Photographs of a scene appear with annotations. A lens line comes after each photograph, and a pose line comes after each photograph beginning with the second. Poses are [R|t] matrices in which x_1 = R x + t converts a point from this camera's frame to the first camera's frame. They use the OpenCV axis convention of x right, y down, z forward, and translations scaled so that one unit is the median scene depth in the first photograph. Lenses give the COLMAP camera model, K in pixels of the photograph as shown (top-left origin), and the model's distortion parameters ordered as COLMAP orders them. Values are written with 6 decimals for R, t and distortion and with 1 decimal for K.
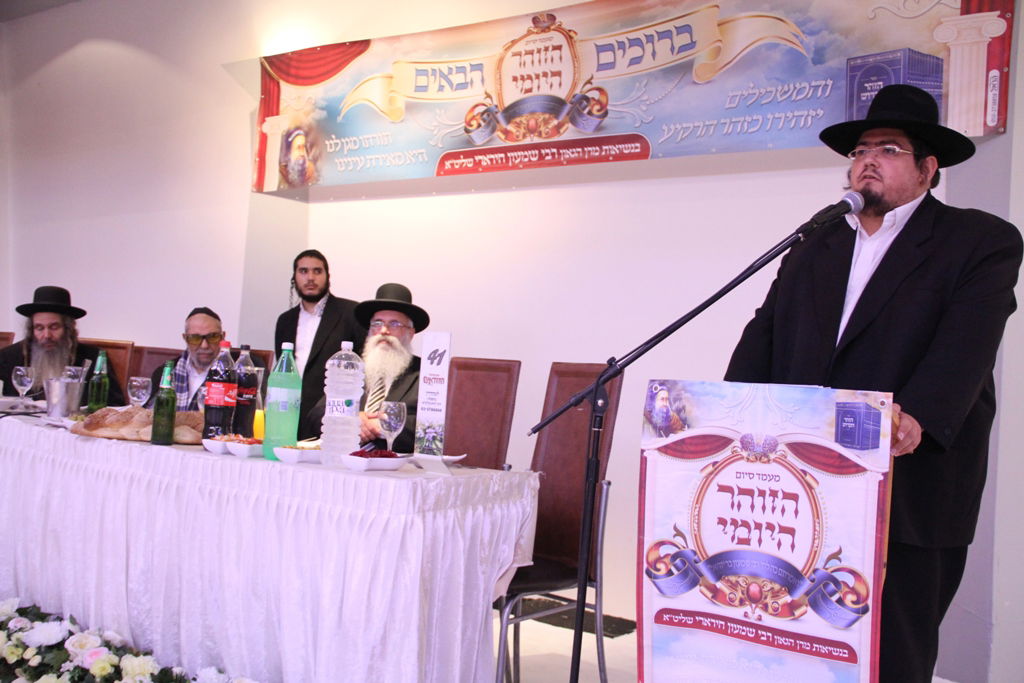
lens RADIAL K [[984.4, 0, 512.0], [0, 984.4, 341.5], [0, 0, 1]] dist [-0.135433, 0.188120]
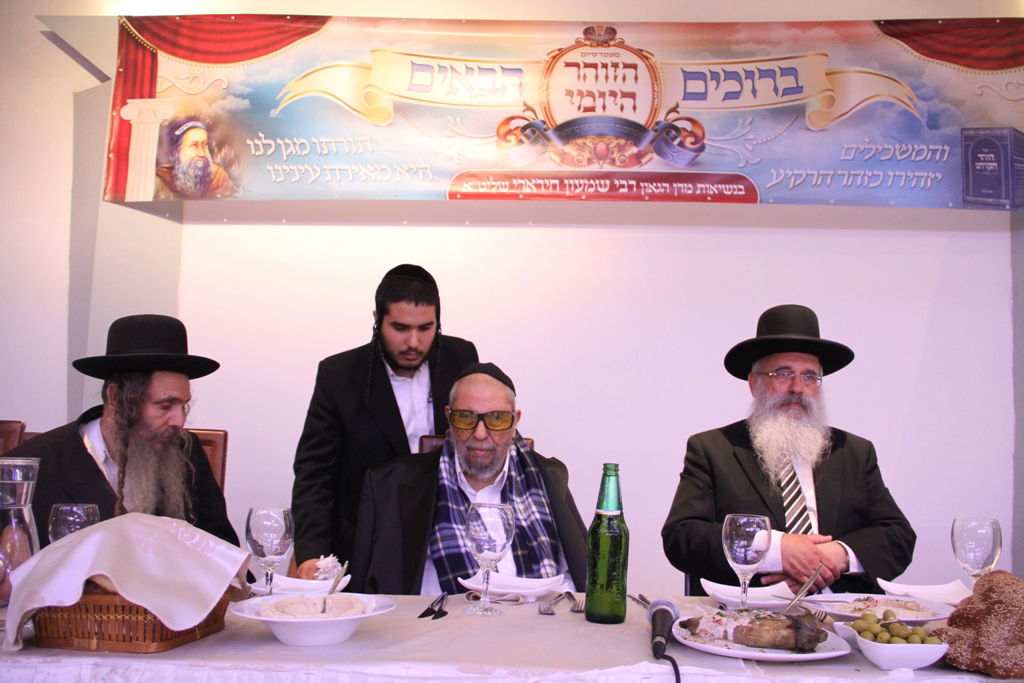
lens RADIAL K [[850.3, 0, 512.0], [0, 850.3, 341.5], [0, 0, 1]] dist [-0.171502, 0.111823]
pose [[0.828233, 0.014411, 0.560198, -0.540202], [0.020664, 0.998204, -0.056230, -0.021932], [-0.560002, 0.058148, 0.826448, 0.553394]]
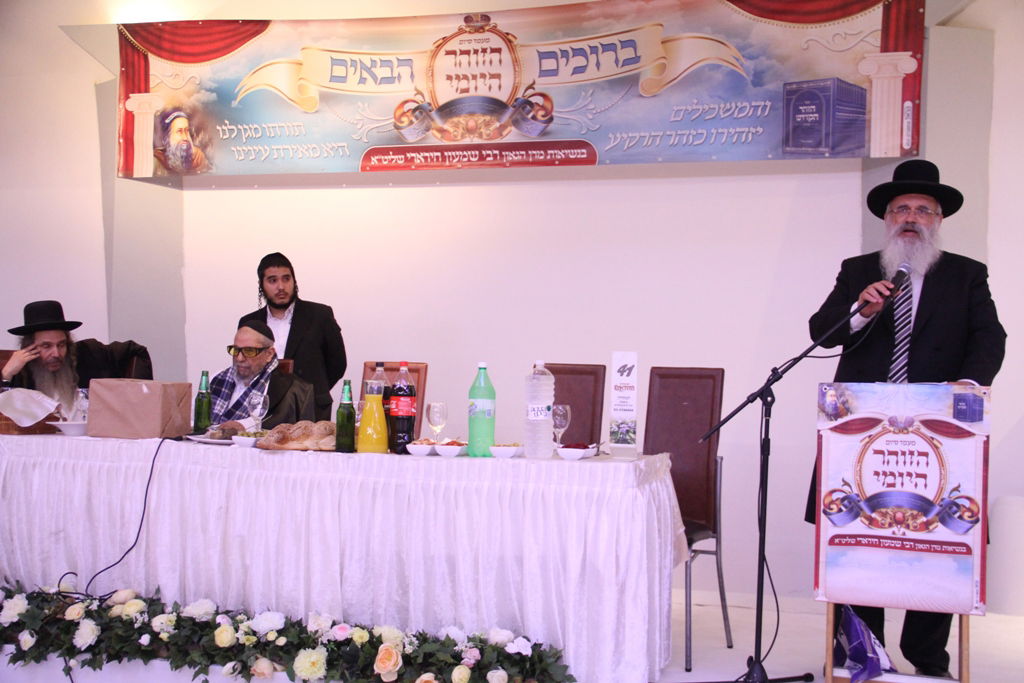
lens RADIAL K [[1214.7, 0, 512.0], [0, 1214.7, 350.8], [0, 0, 1]] dist [-0.026060, 0.235812]
pose [[0.956413, -0.040013, 0.289263, -0.384314], [0.028959, 0.998681, 0.042397, -0.046601], [-0.290578, -0.032172, 0.956310, -0.288168]]
